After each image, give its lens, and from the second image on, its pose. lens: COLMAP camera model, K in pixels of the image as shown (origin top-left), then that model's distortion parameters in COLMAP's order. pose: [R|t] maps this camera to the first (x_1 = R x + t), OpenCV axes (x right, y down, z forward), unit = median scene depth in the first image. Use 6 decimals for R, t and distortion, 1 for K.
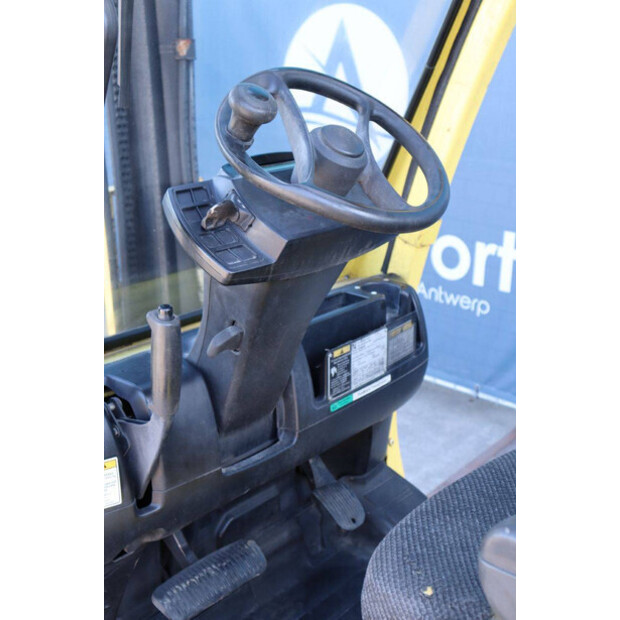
lens RADIAL K [[782.5, 0, 310.4], [0, 782.5, 298.4], [0, 0, 1]] dist [0.005747, 0.079686]
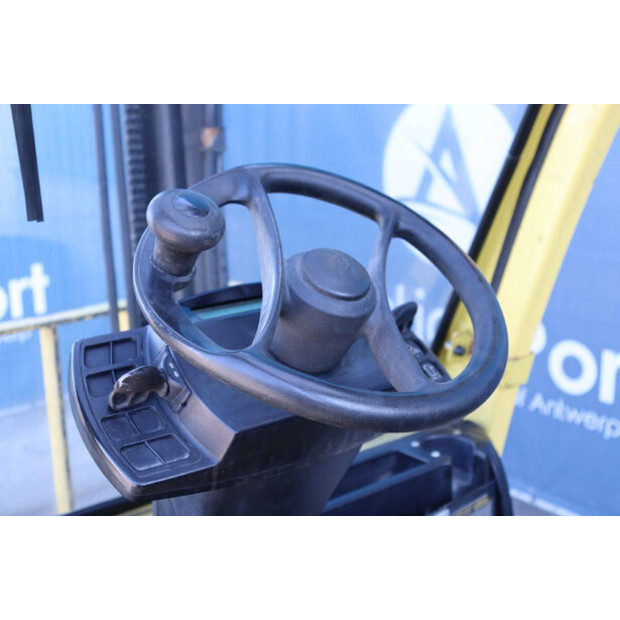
lens RADIAL K [[782.5, 0, 310.4], [0, 782.5, 298.4], [0, 0, 1]] dist [0.005747, 0.079686]
pose [[0.986290, 0.013854, -0.164439, 0.128099], [-0.030624, 0.994528, -0.099886, -0.116104], [0.162156, 0.103552, 0.981317, 0.365563]]
